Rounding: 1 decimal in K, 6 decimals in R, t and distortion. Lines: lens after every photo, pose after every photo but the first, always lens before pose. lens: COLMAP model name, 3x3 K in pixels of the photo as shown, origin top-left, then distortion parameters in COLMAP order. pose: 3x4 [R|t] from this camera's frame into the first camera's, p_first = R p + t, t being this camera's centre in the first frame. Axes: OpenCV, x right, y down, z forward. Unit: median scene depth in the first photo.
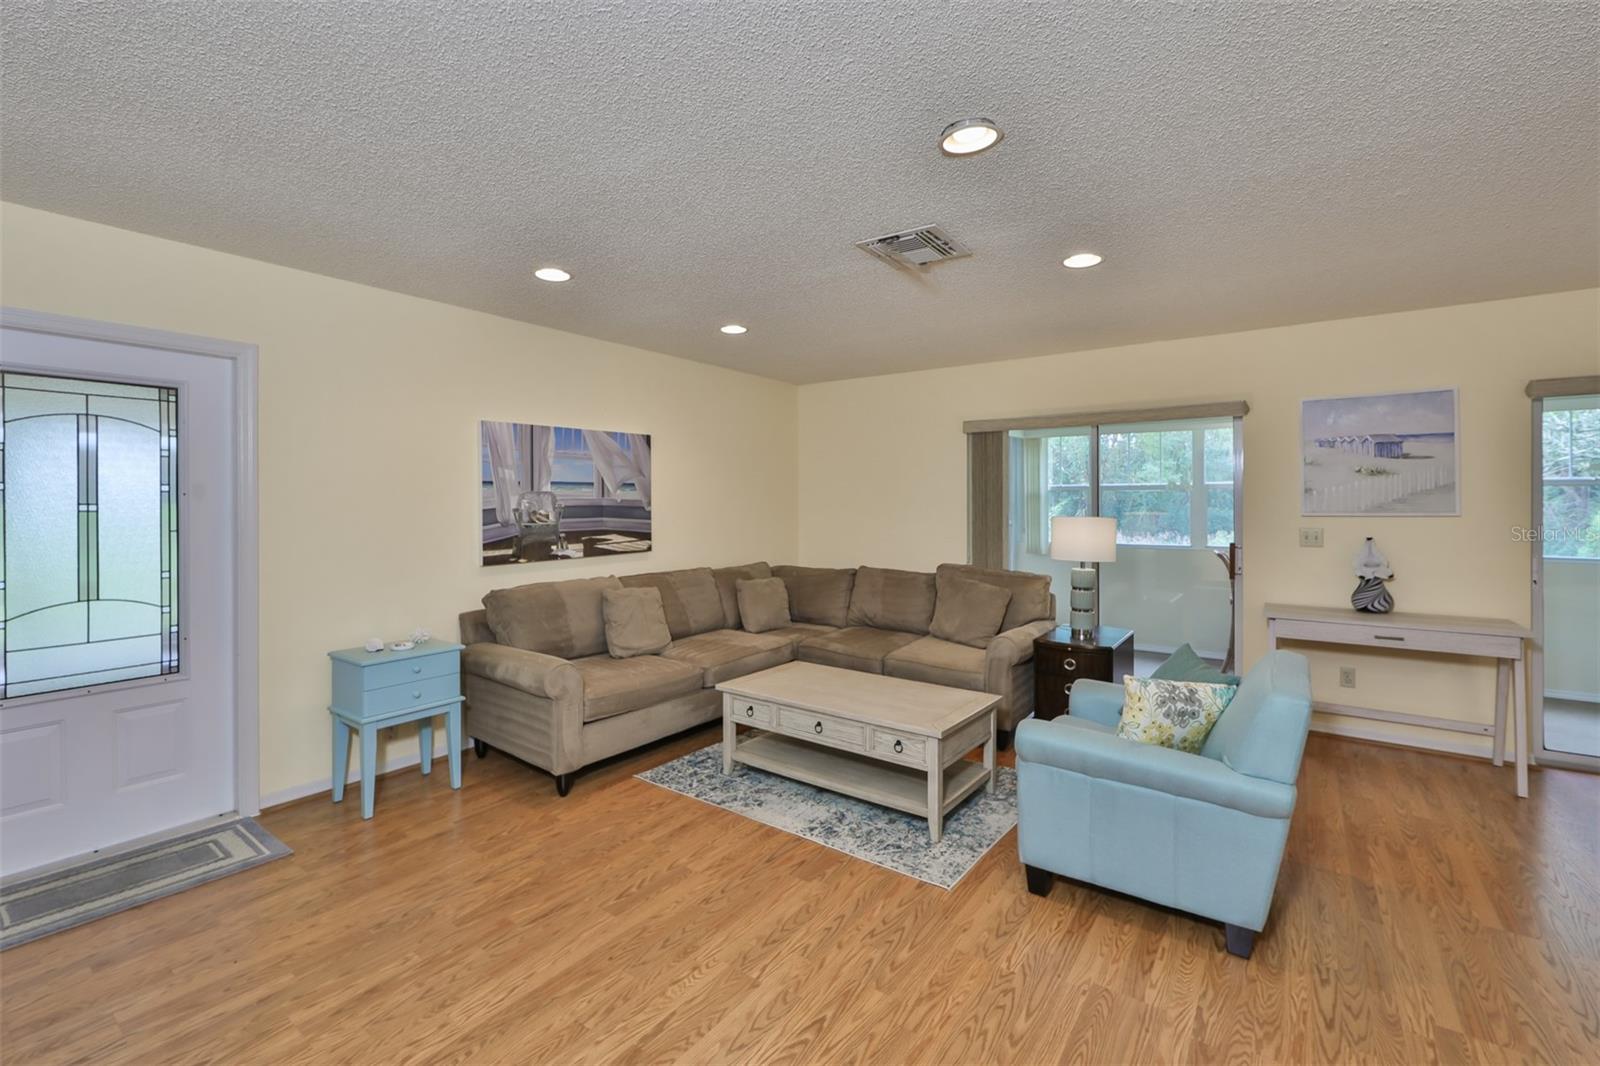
lens RADIAL K [[690.6, 0, 760.3], [0, 690.6, 503.0], [0, 0, 1]] dist [-0.008631, 0.000081]
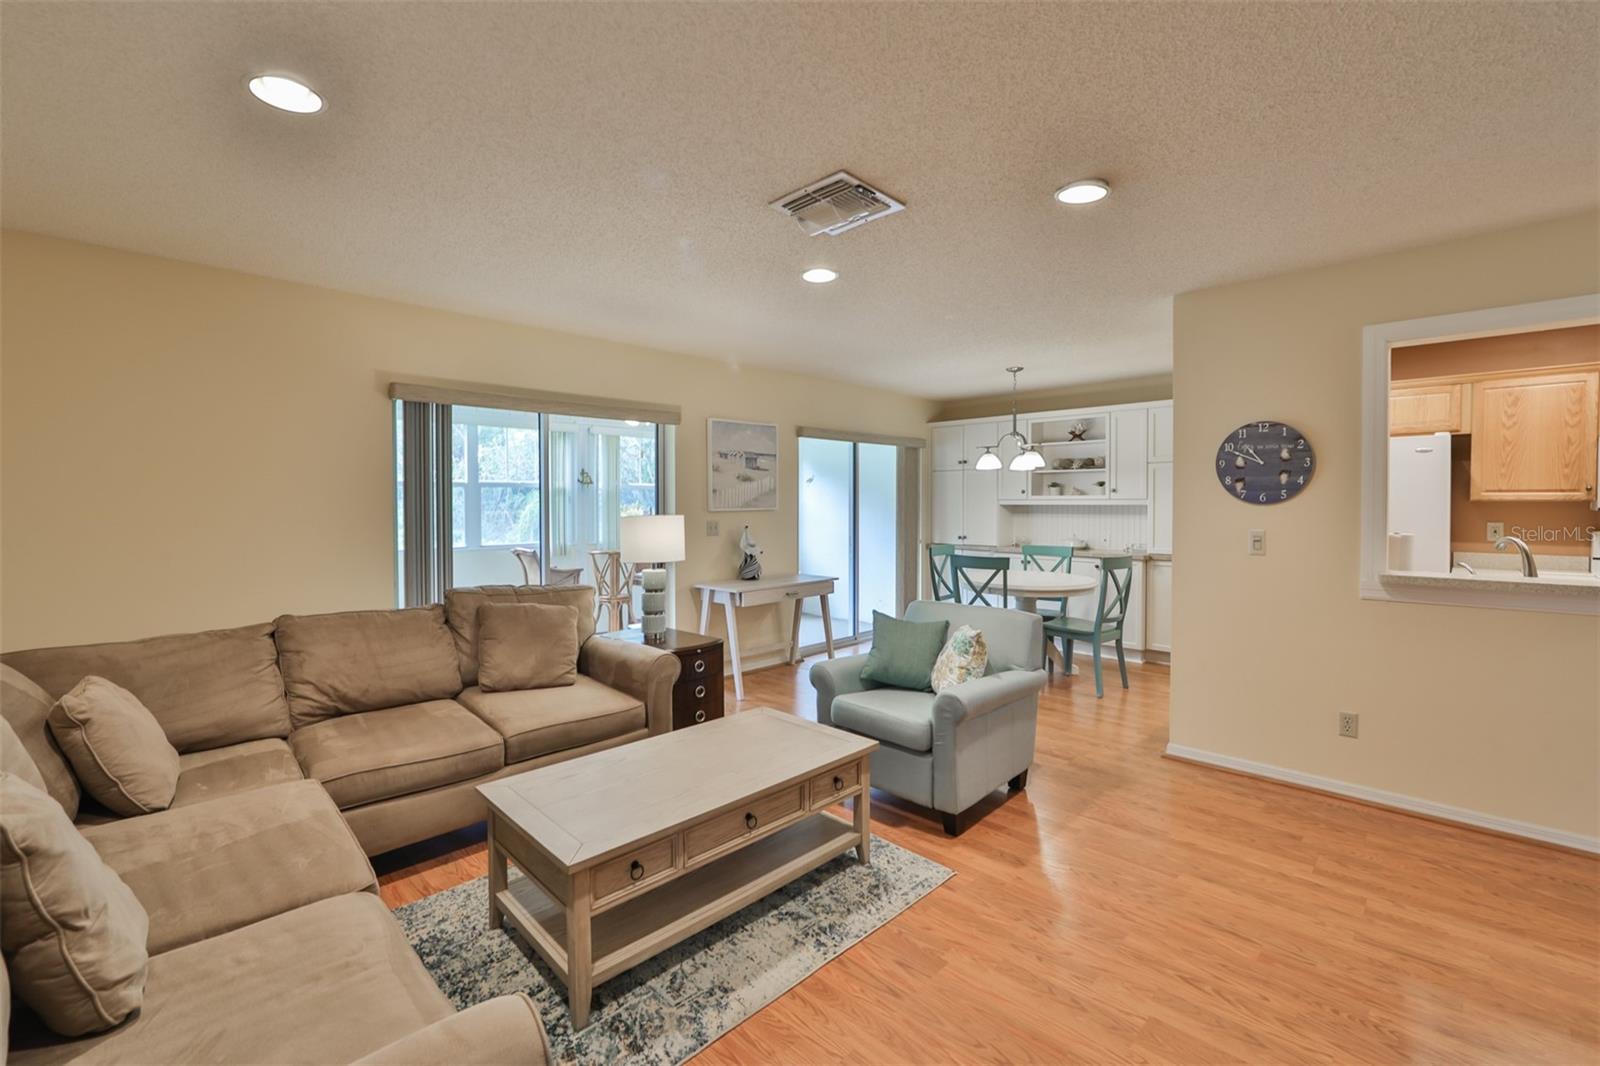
lens RADIAL K [[686.5, 0, 841.2], [0, 686.5, 512.2], [0, 0, 1]] dist [-0.022152, 0.000072]
pose [[0.084057, -0.015749, 0.996336, -0.455725], [0.000077, 0.999875, 0.015798, 0.001031], [-0.996461, -0.001251, 0.084048, 0.655851]]
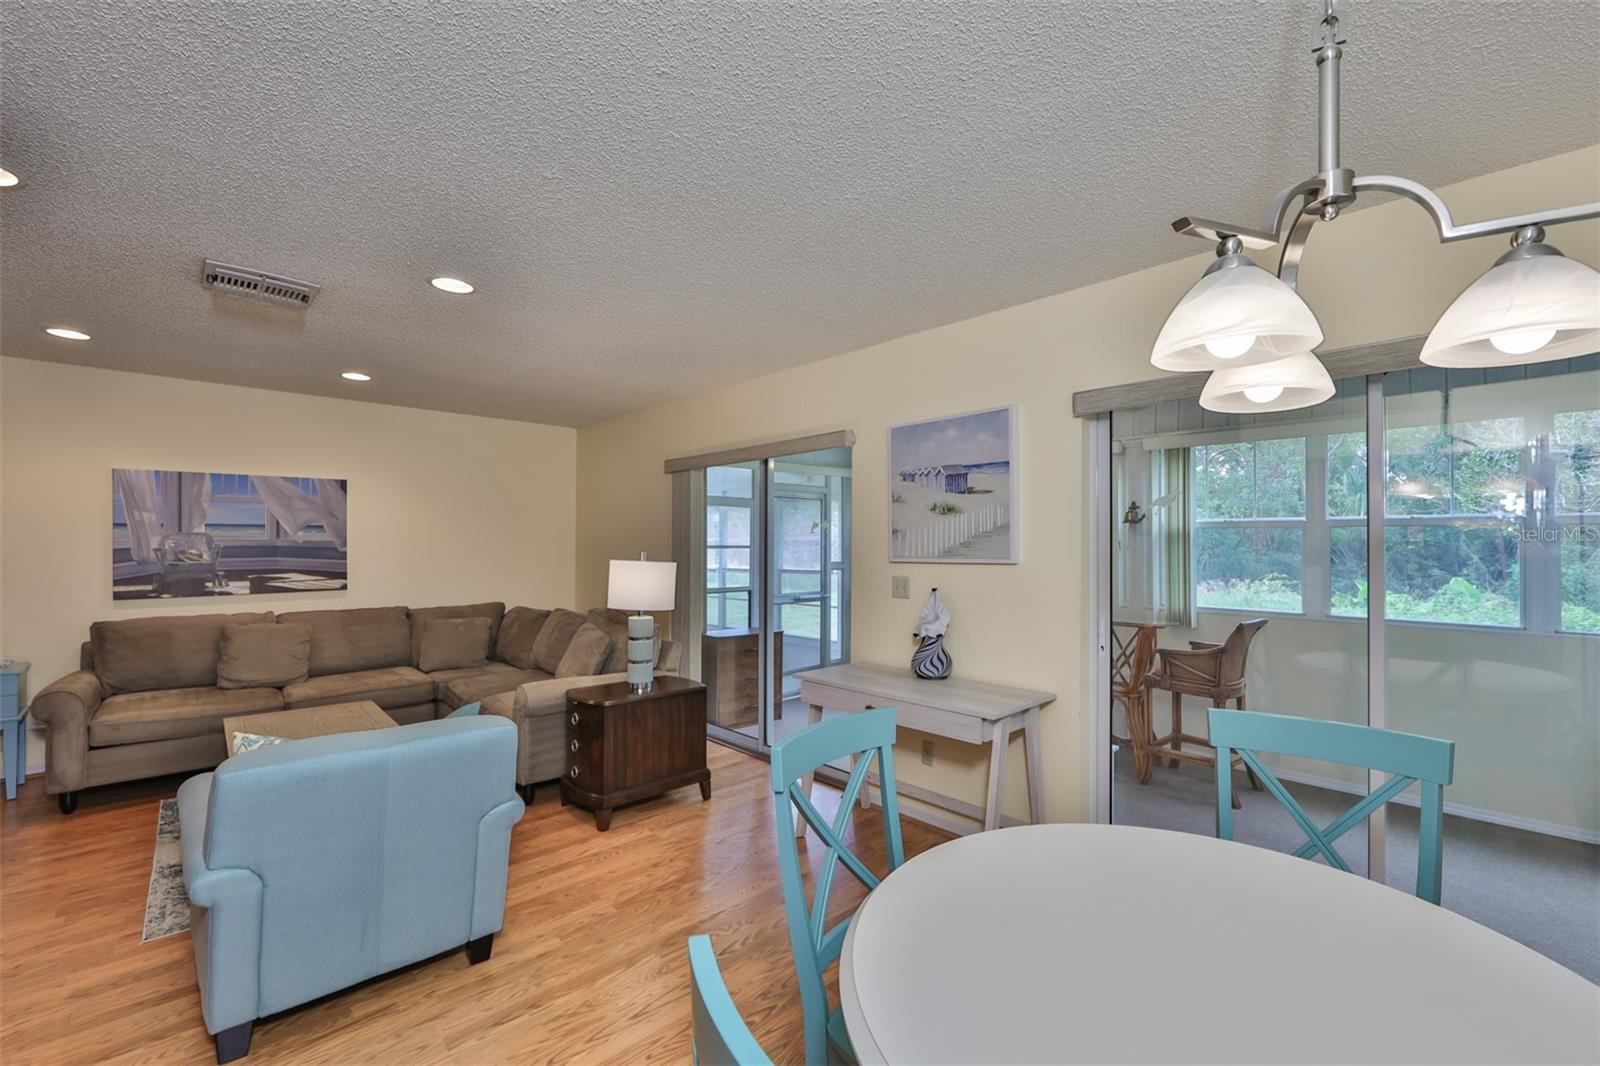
lens RADIAL K [[664.6, 0, 754.2], [0, 664.6, 538.3], [0, 0, 1]] dist [-0.006755, 0.000177]
pose [[0.981427, 0.002209, -0.191824, 0.782651], [-0.004216, 0.999941, -0.010052, -0.001249], [0.191790, 0.010674, 0.981378, 0.149731]]
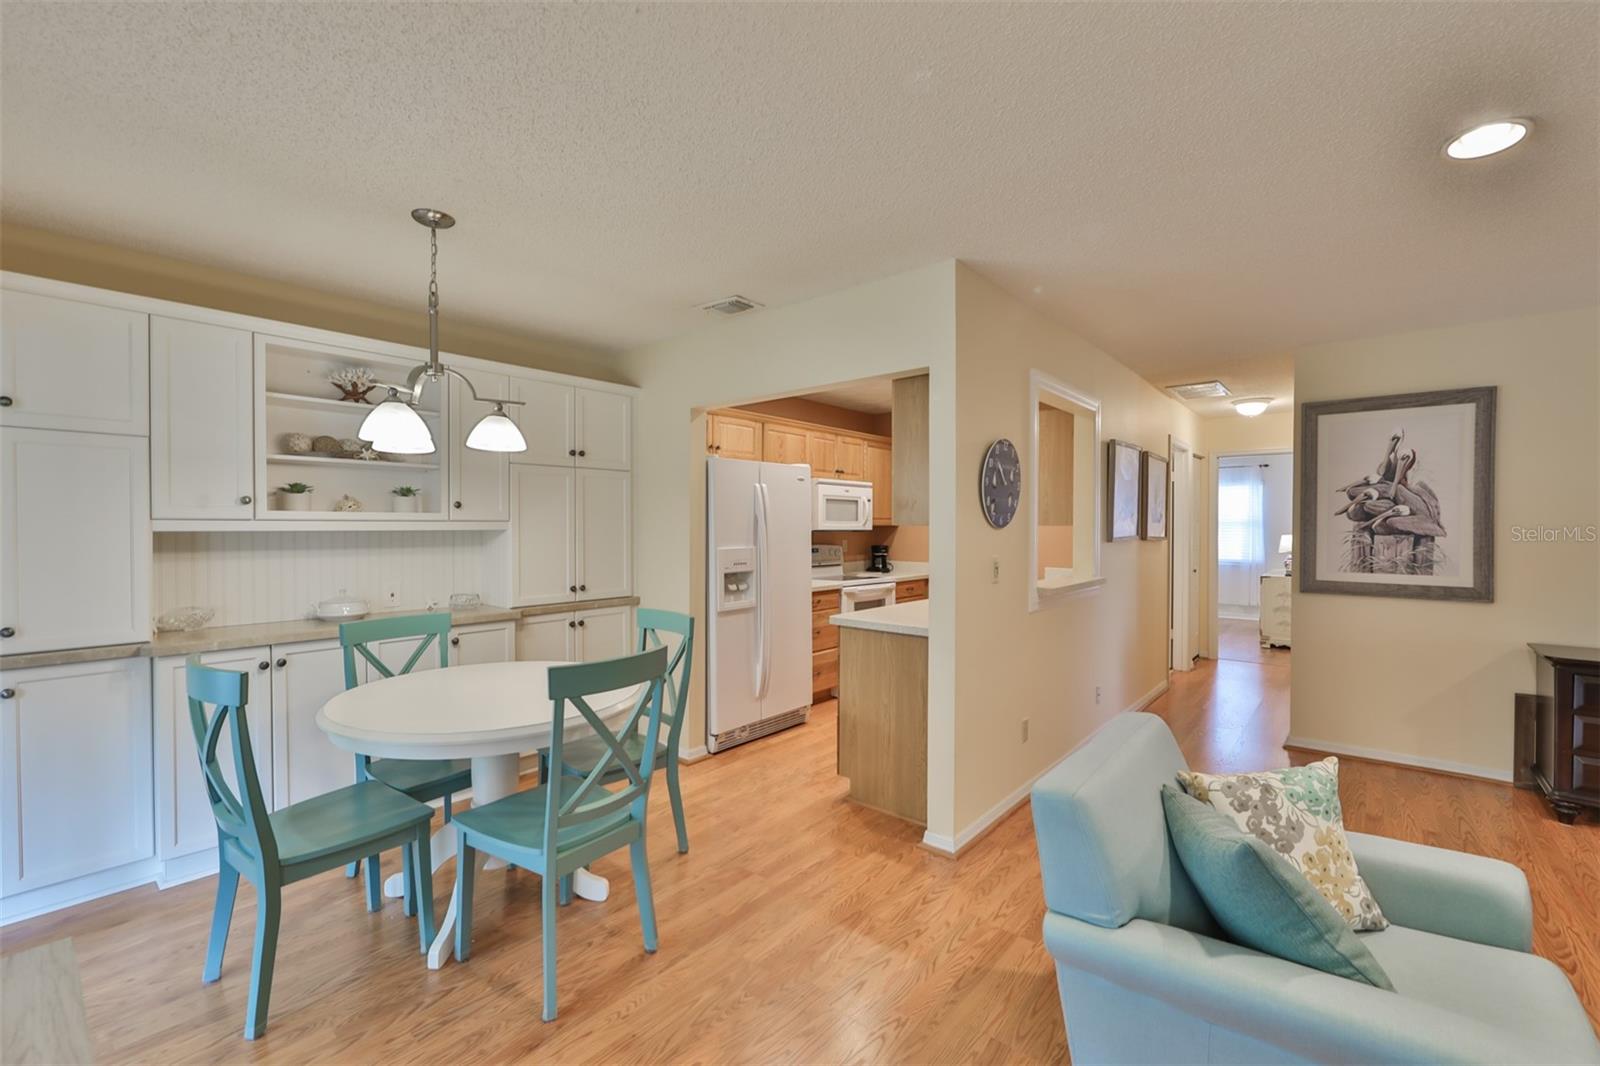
lens RADIAL K [[670.1, 0, 767.6], [0, 670.1, 533.0], [0, 0, 1]] dist [-0.015274, 0.000006]
pose [[-0.997636, -0.001372, 0.068704, 0.614389], [-0.000627, 0.999941, 0.010864, 0.002181], [-0.068715, 0.010795, -0.997578, 0.982225]]
